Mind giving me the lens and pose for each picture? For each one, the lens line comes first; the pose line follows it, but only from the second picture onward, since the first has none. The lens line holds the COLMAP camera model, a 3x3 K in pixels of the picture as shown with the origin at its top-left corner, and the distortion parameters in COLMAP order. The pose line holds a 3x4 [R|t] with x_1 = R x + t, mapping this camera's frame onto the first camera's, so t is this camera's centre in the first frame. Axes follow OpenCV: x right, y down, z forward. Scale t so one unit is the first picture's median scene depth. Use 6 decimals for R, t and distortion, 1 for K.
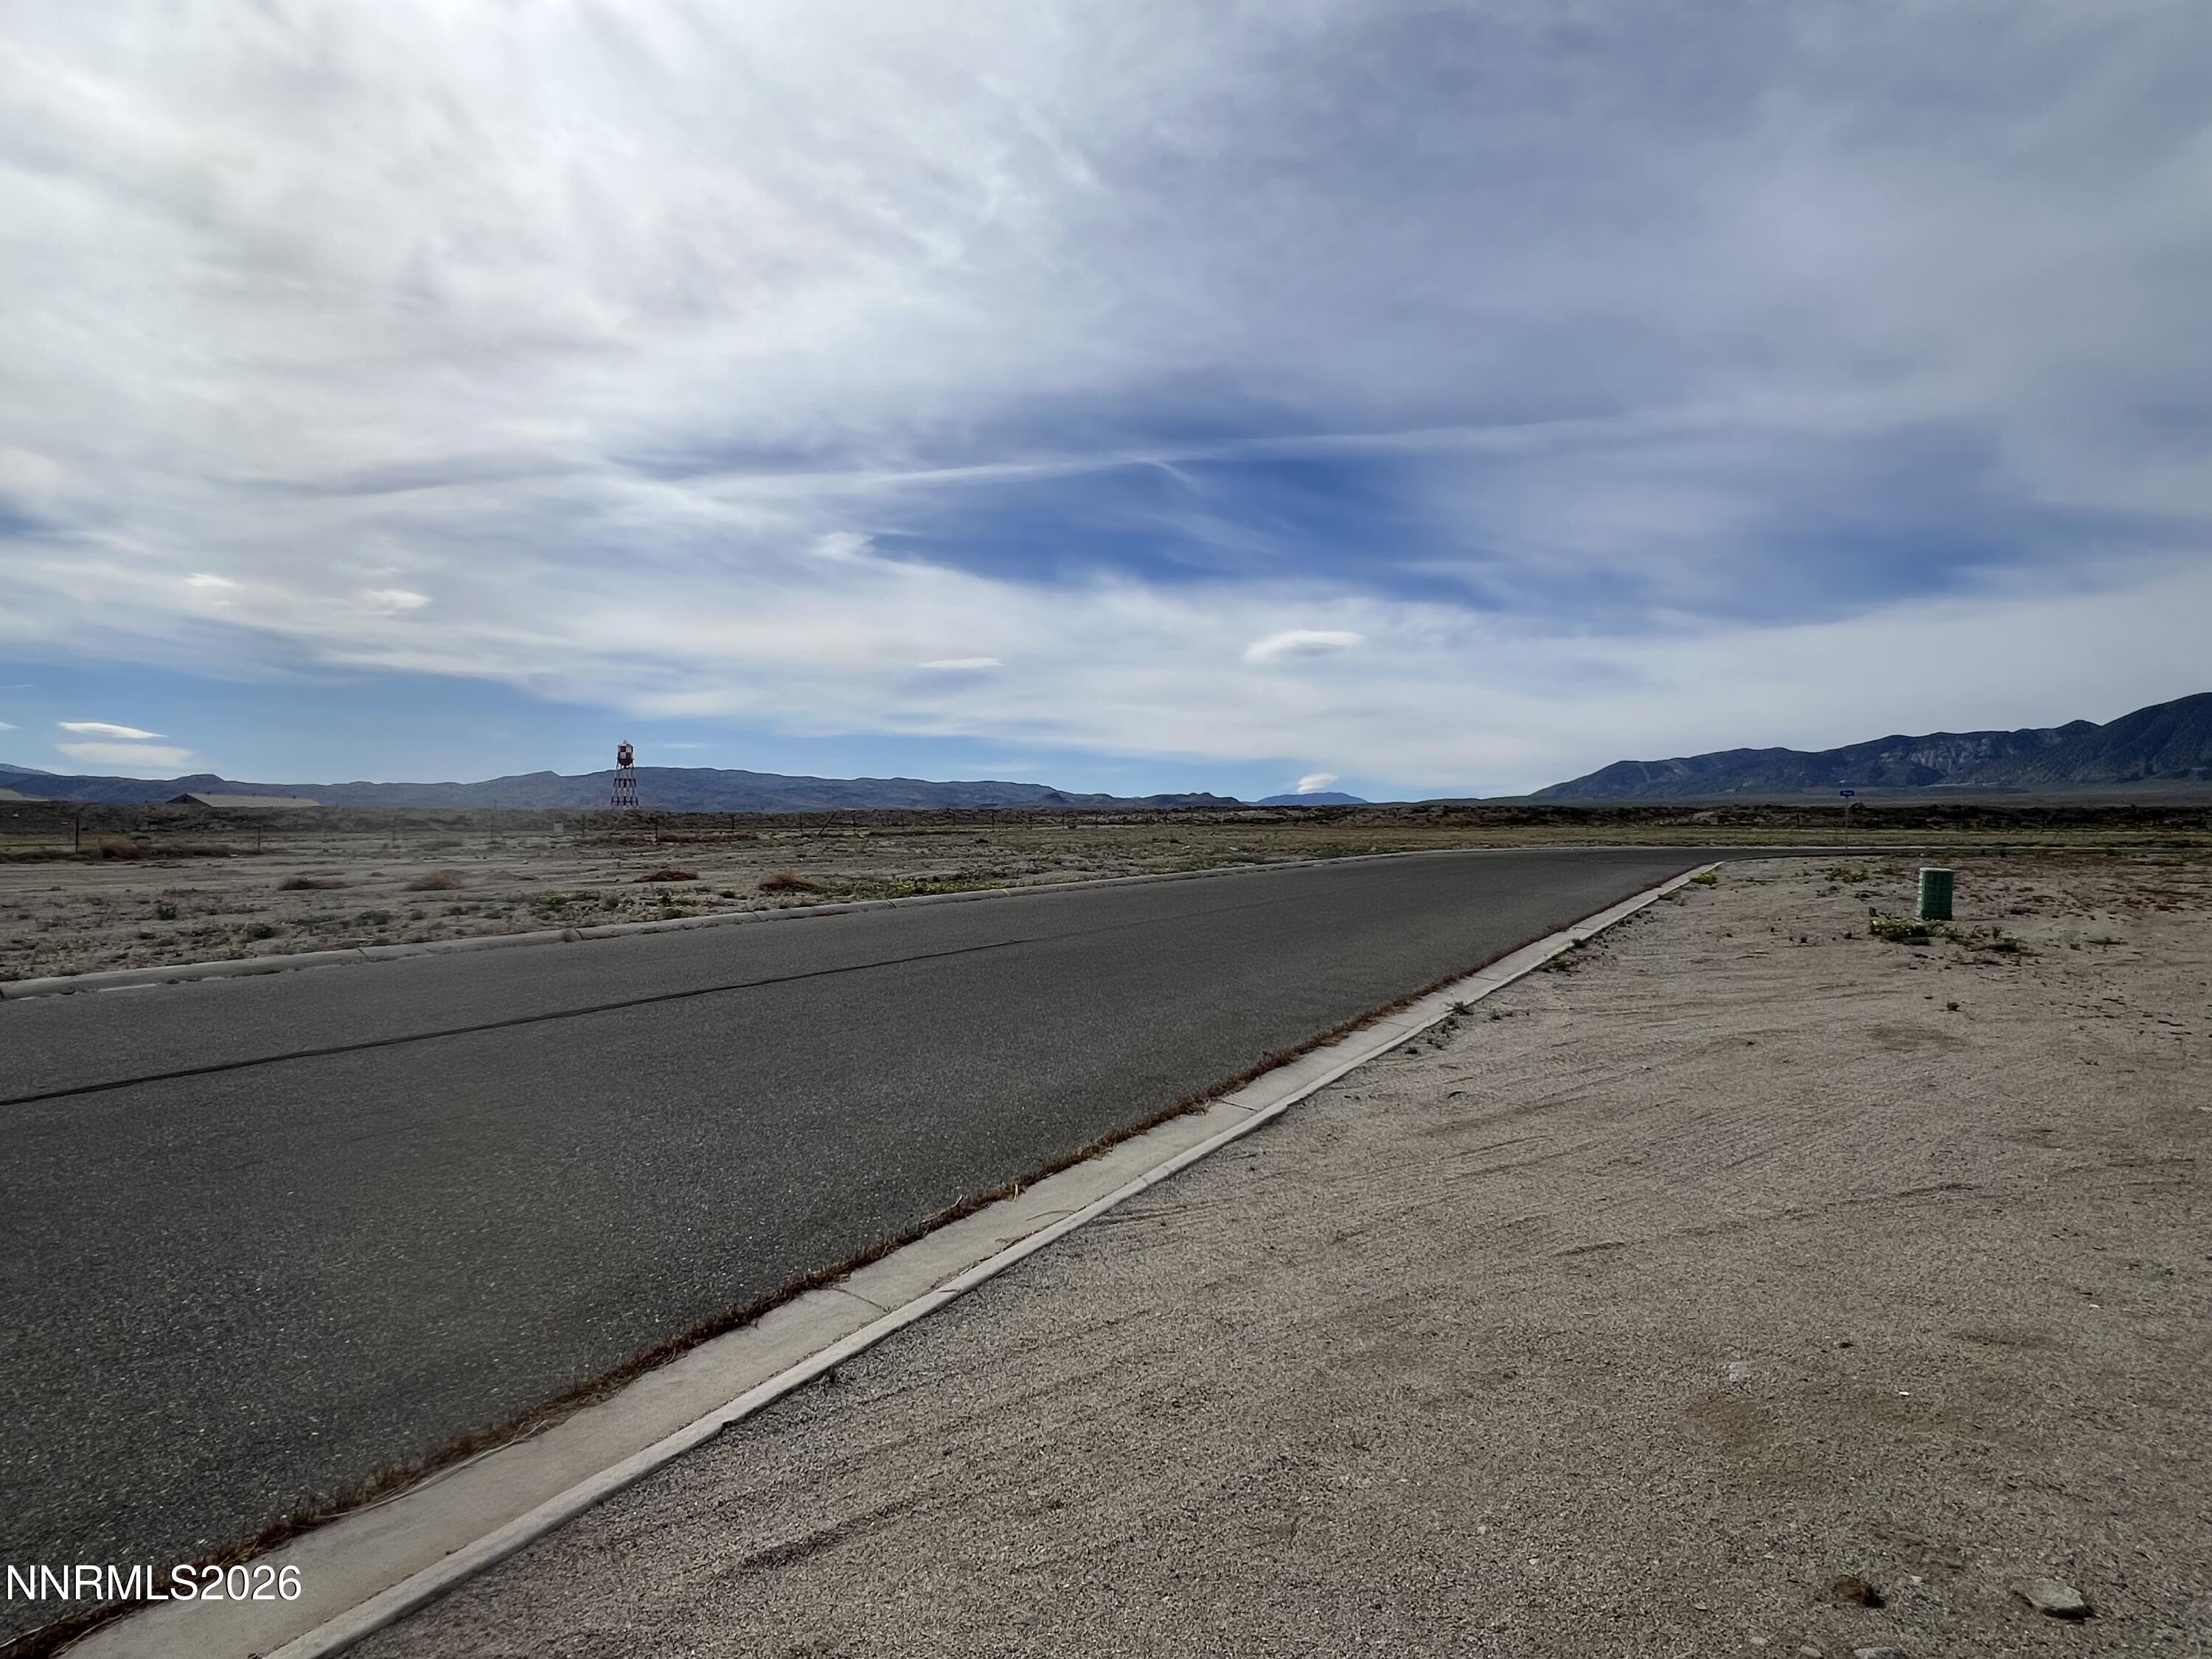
lens RADIAL K [[1144.9, 0, 1106.9], [0, 1144.9, 826.6], [0, 0, 1]] dist [0.002918, -0.001645]
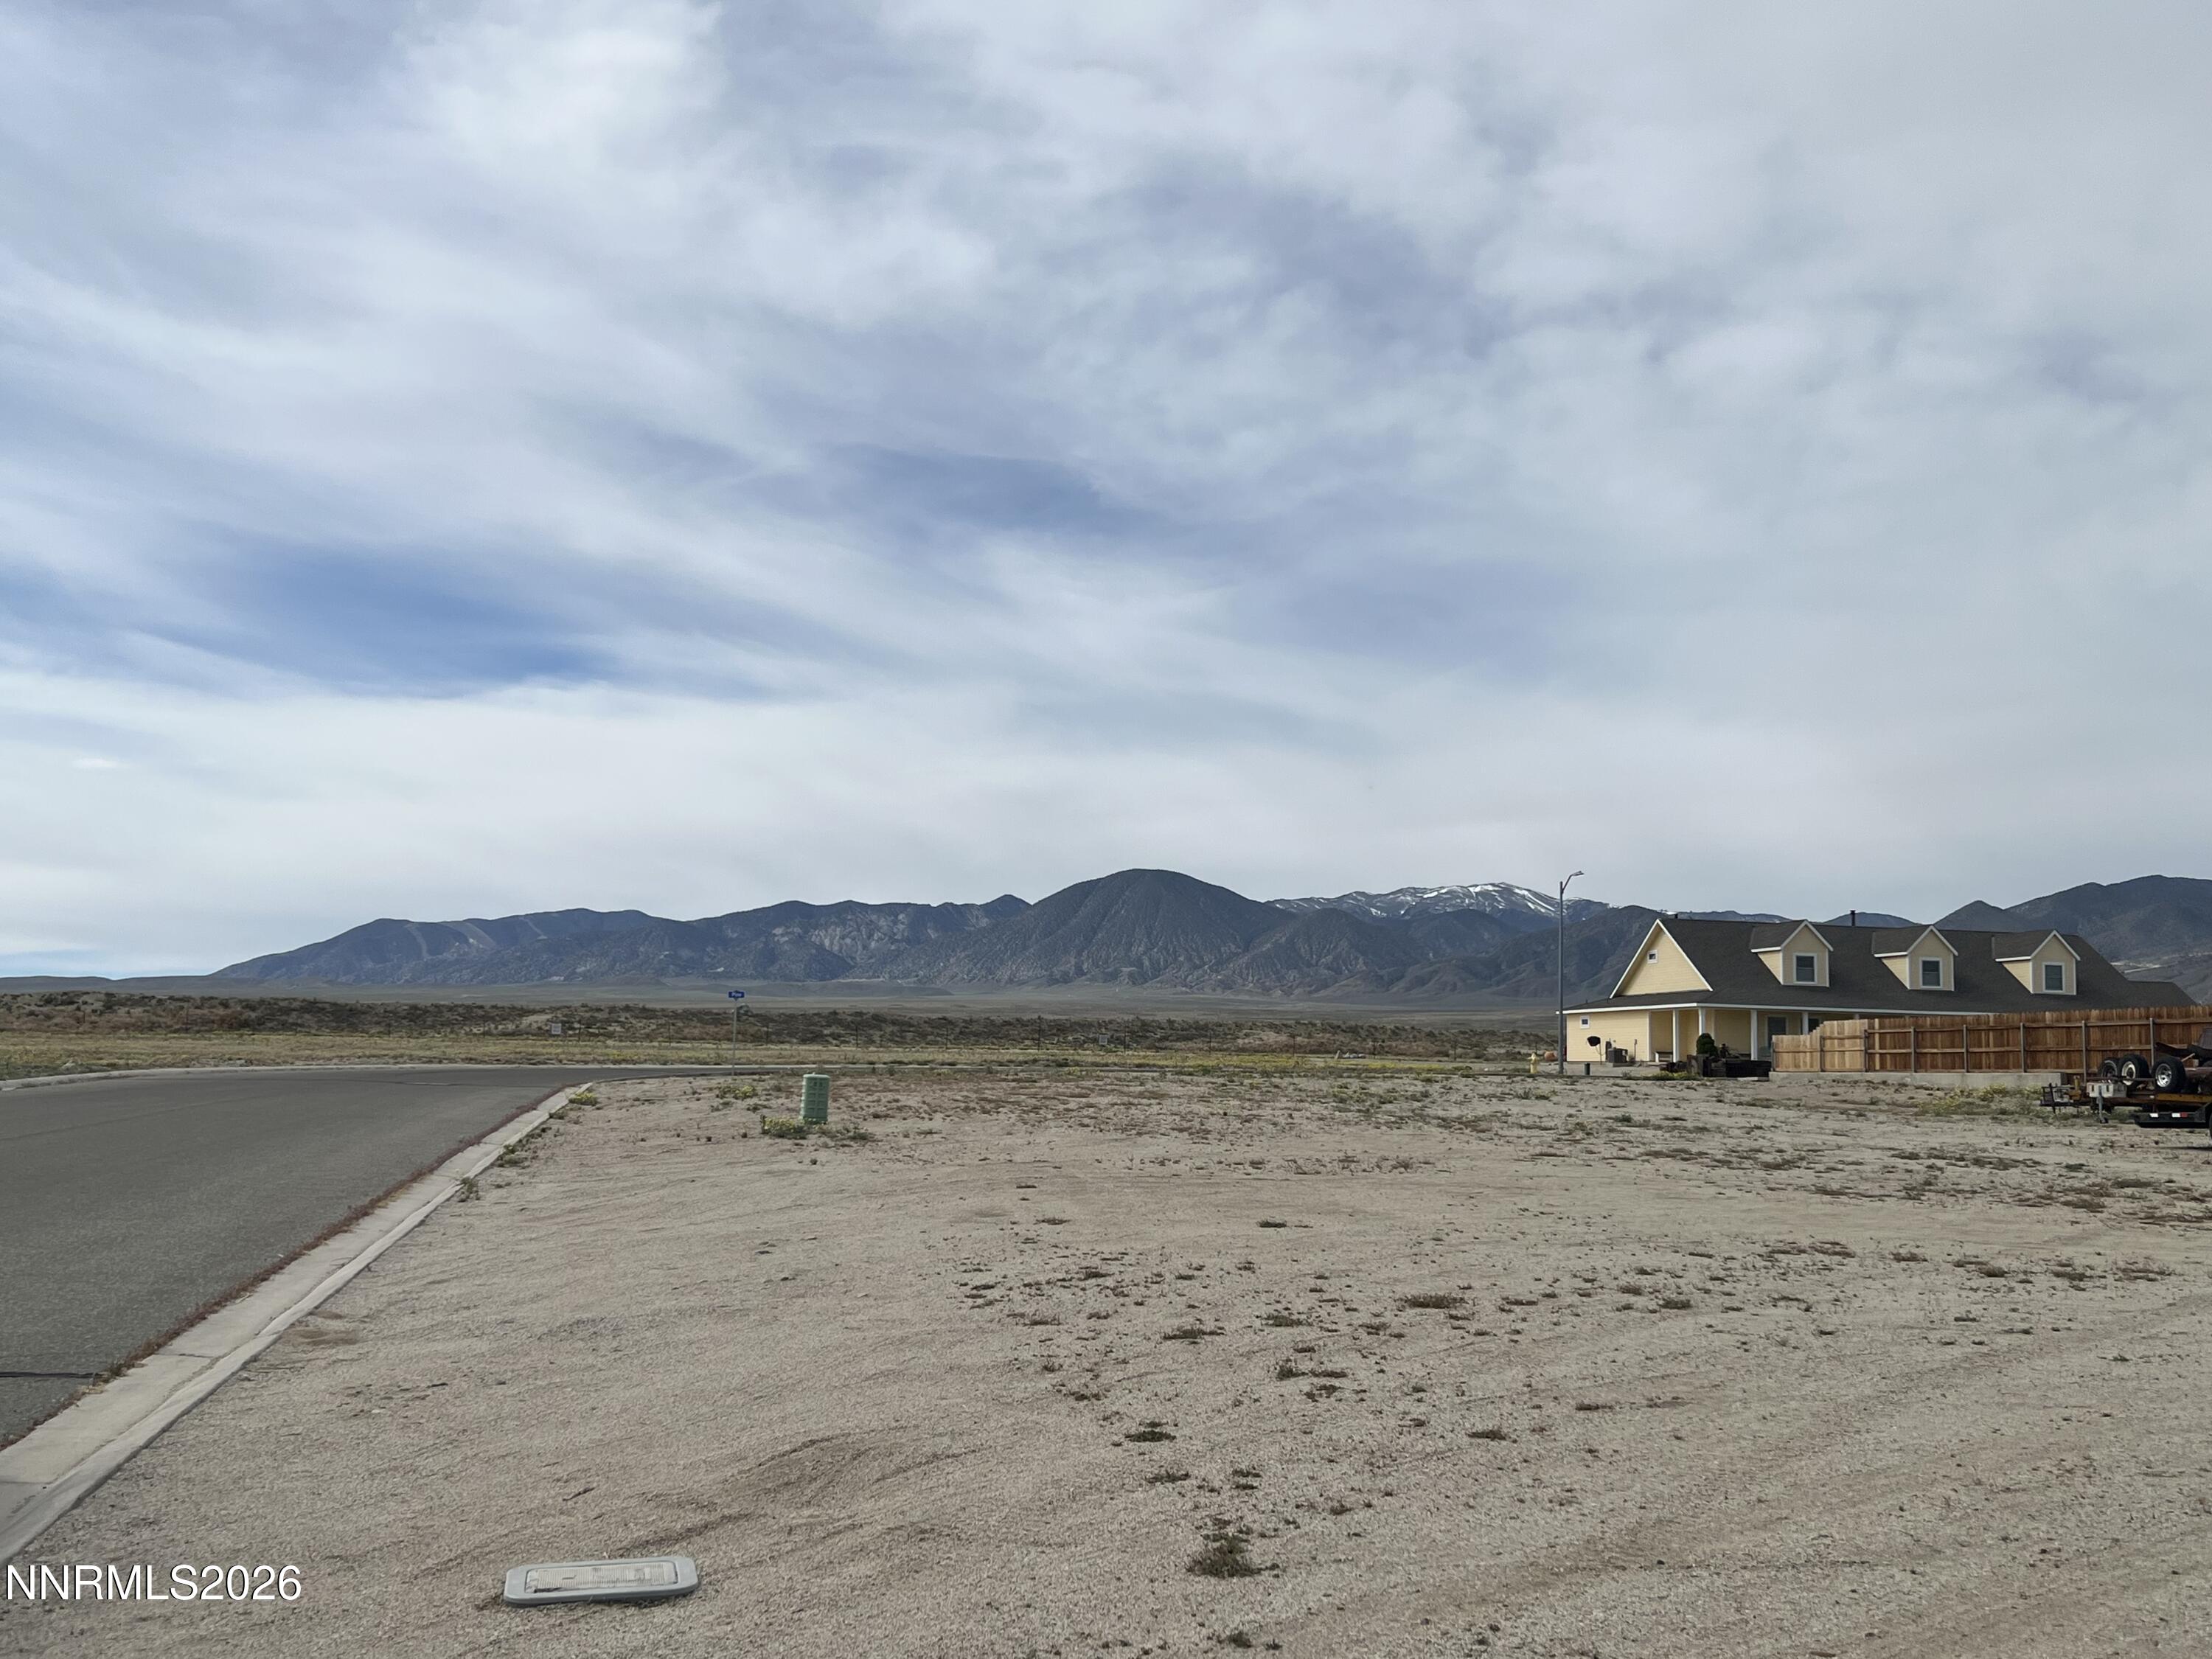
lens RADIAL K [[2148.8, 0, 1108.6], [0, 2148.8, 833.0], [0, 0, 1]] dist [0.057456, 0.000000]
pose [[0.731742, 0.079145, 0.676971, -0.072676], [-0.015763, 0.994935, -0.099280, 0.001340], [-0.681400, 0.061977, 0.729283, -0.106588]]
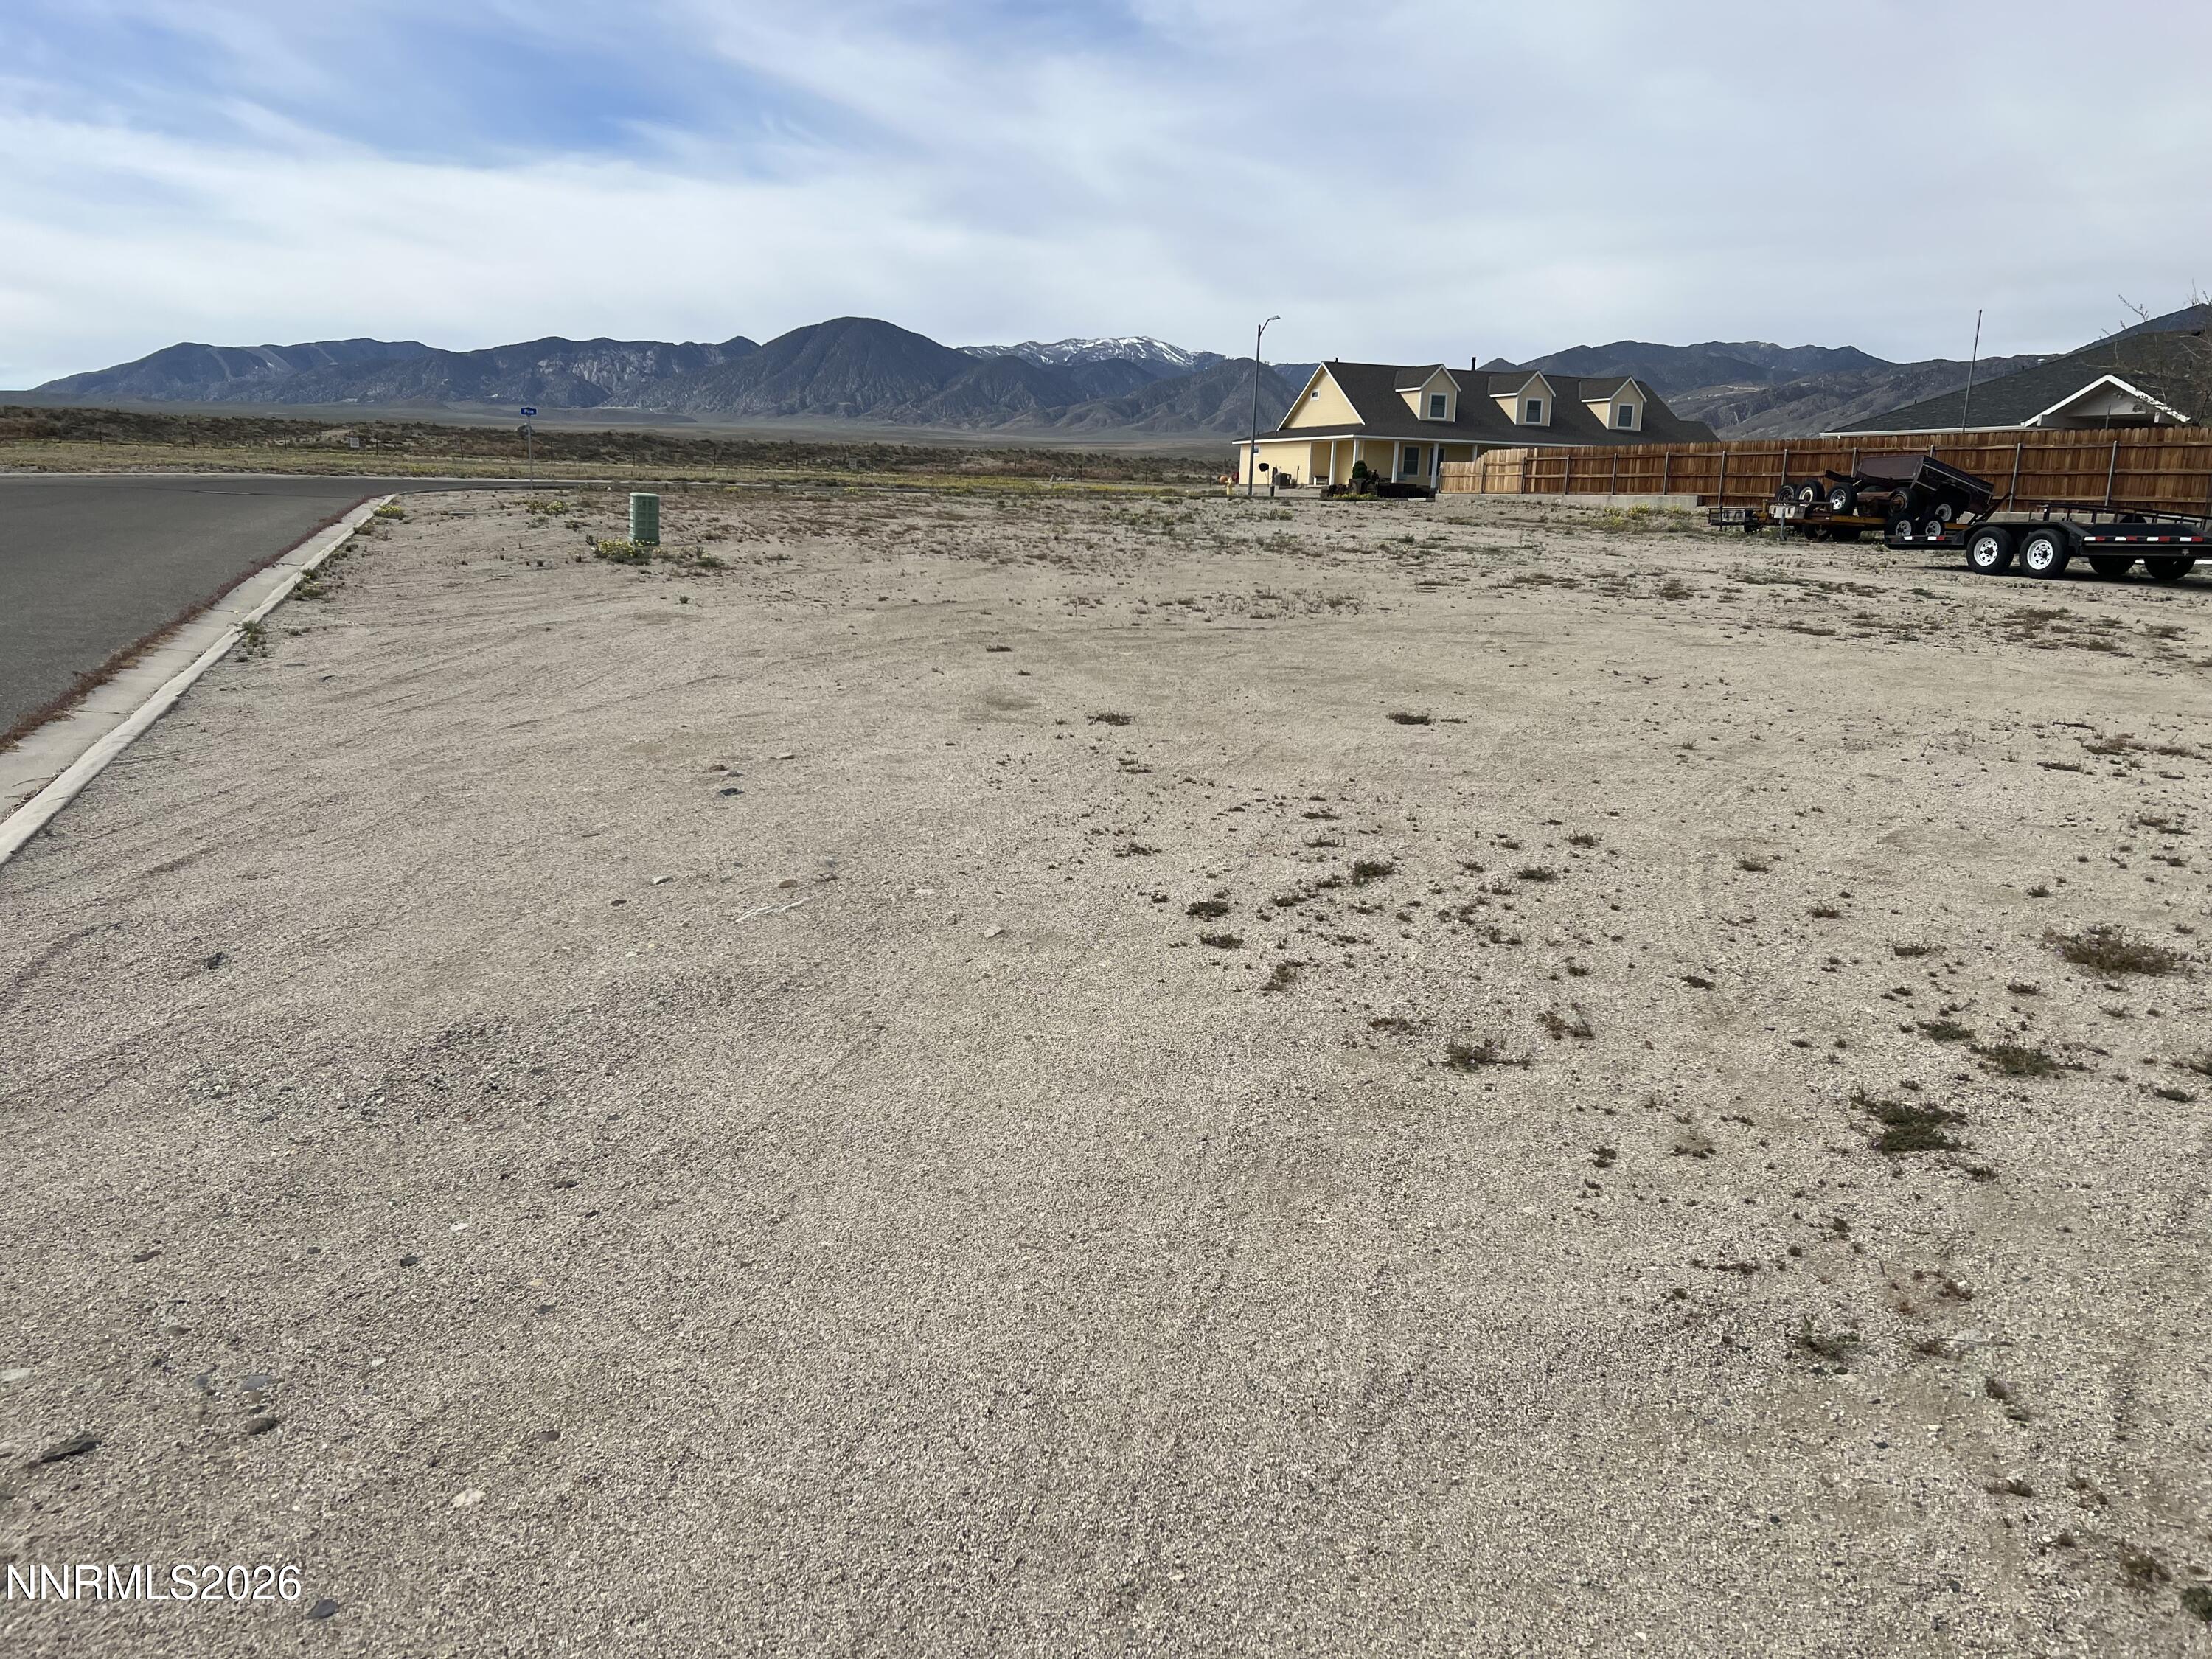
lens RADIAL K [[1656.1, 0, 1088.4], [0, 1656.1, 852.7], [0, 0, 1]] dist [0.048583, -0.043980]
pose [[0.619114, -0.157862, 0.769271, -0.033838], [-0.026205, 0.974888, 0.221147, 0.001872], [-0.784864, -0.157074, 0.599430, -0.036869]]
